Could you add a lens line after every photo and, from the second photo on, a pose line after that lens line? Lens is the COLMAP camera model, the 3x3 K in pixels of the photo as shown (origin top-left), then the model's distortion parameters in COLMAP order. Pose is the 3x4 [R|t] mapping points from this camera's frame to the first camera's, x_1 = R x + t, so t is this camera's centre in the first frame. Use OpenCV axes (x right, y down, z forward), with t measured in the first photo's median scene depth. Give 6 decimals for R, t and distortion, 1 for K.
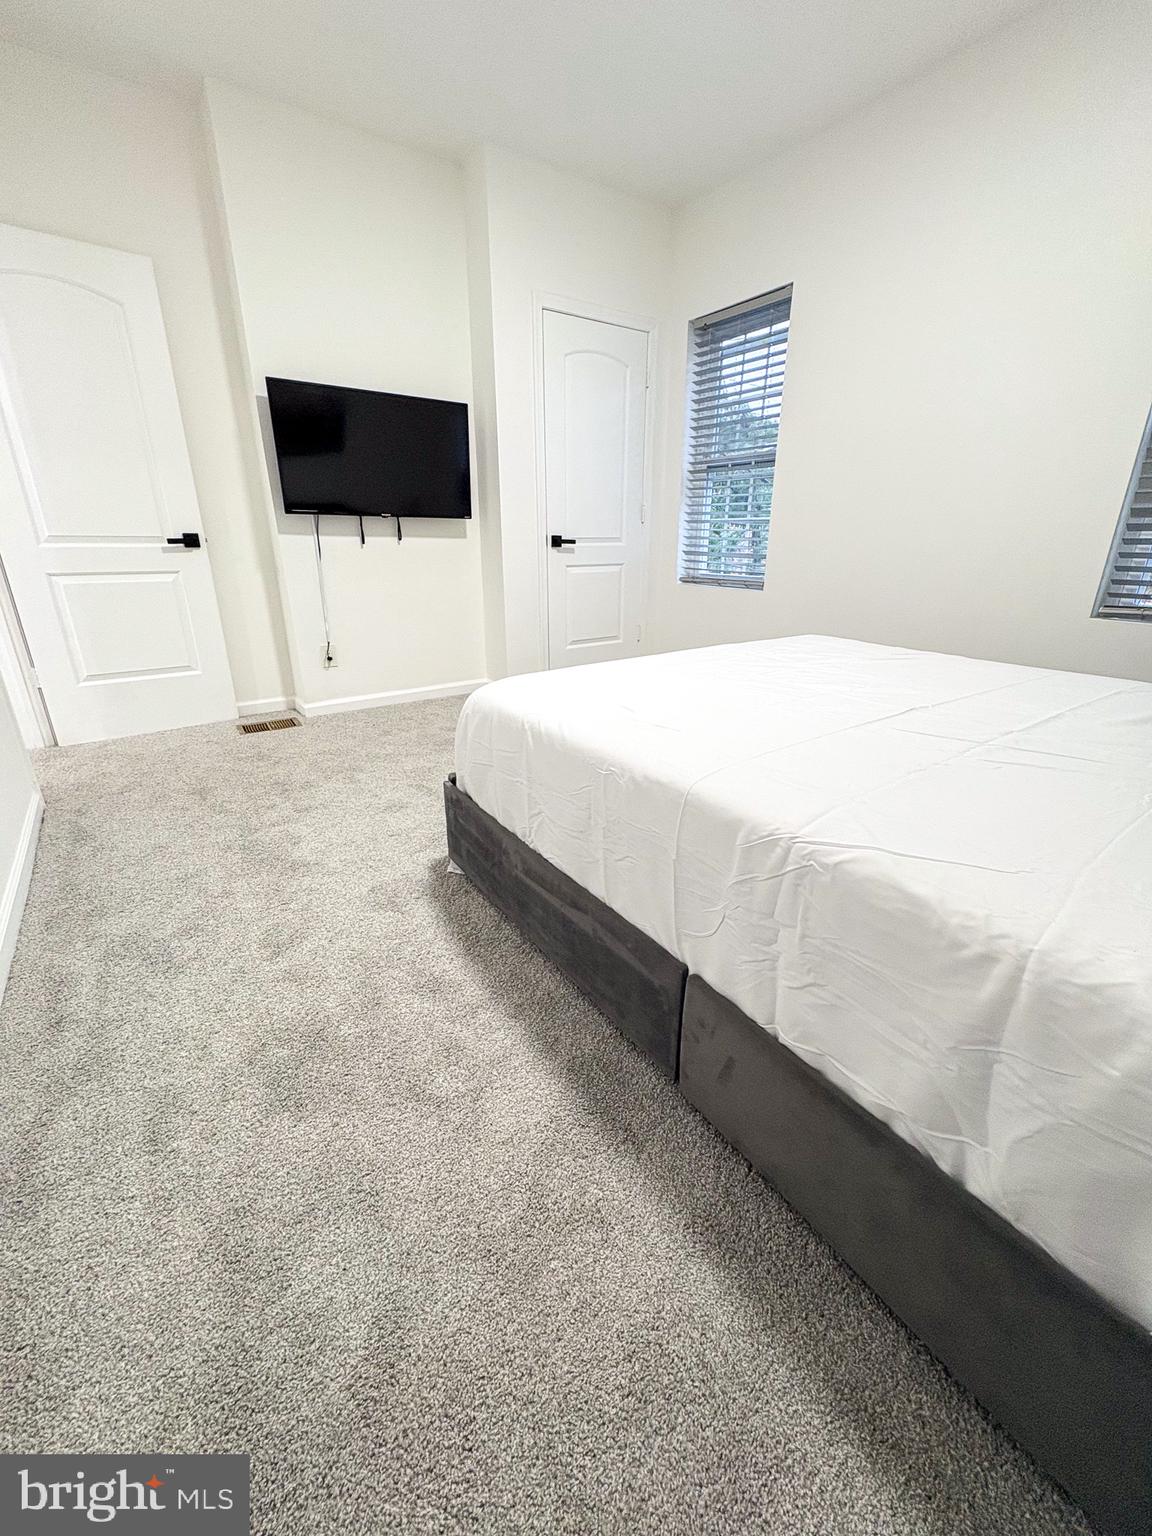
lens RADIAL K [[609.9, 0, 578.7], [0, 609.9, 763.7], [0, 0, 1]] dist [-0.003575, -0.000027]
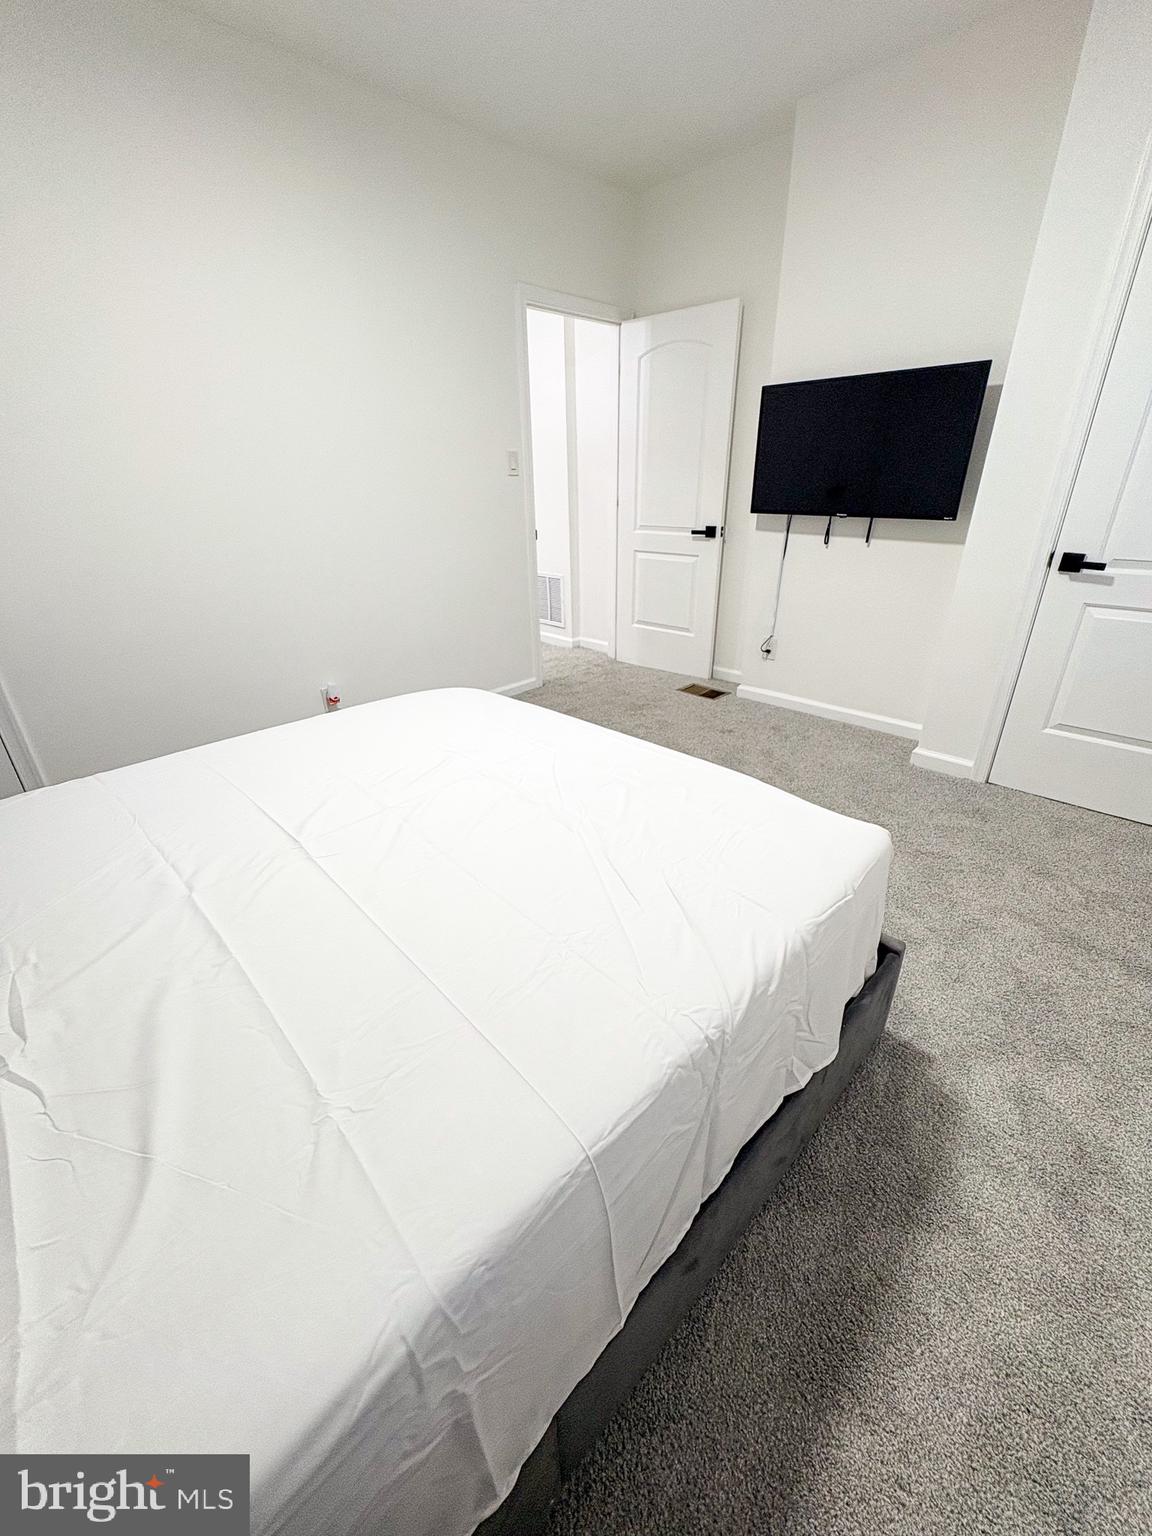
lens RADIAL K [[609.9, 0, 581.6], [0, 609.9, 770.4], [0, 0, 1]] dist [-0.003575, -0.000027]
pose [[0.180327, 0.419925, -0.889464, 0.586139], [-0.326991, 0.878449, 0.348432, -0.268358], [0.927663, 0.228015, 0.295719, 0.467312]]
